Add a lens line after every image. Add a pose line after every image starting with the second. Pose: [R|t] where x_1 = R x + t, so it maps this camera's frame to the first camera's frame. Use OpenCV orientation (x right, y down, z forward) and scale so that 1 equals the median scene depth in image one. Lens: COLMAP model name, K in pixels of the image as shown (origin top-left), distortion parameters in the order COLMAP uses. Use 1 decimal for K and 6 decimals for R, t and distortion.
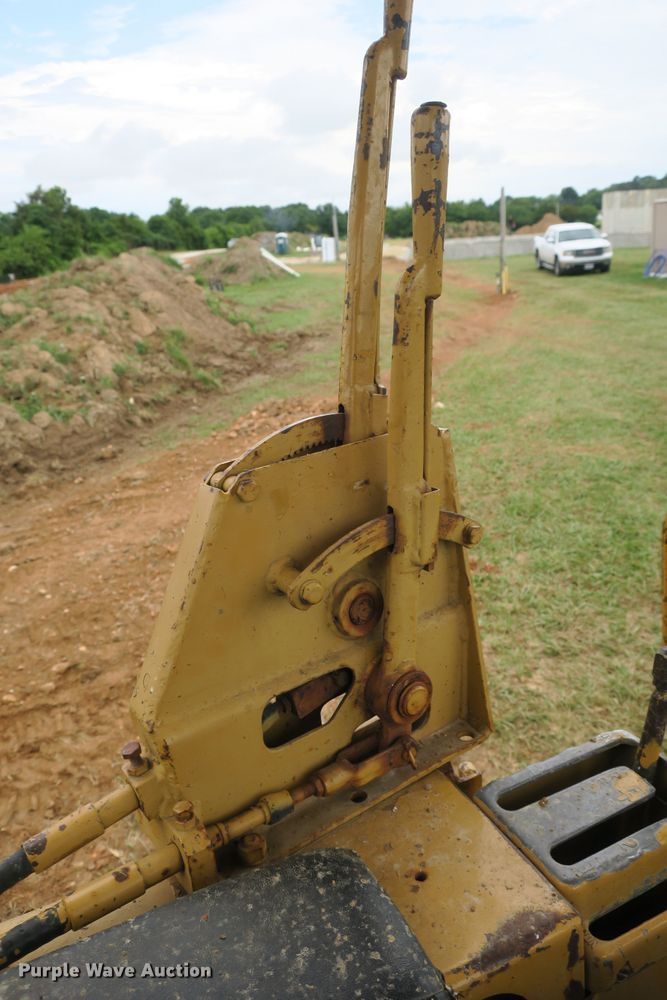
lens RADIAL K [[778.1, 0, 333.0], [0, 778.1, 499.9], [0, 0, 1]] dist [-0.008338, 0.001209]
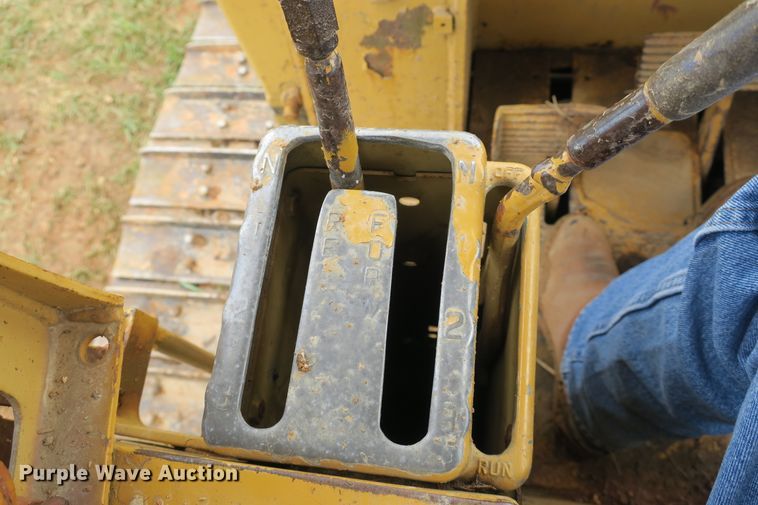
lens RADIAL K [[589.8, 0, 383.6], [0, 589.8, 254.3], [0, 0, 1]] dist [-0.008338, 0.001209]
pose [[0.533243, -0.785070, 0.315146, 0.035763], [0.341289, 0.540511, 0.769005, 0.006131], [-0.774063, -0.302511, 0.556159, 0.114638]]
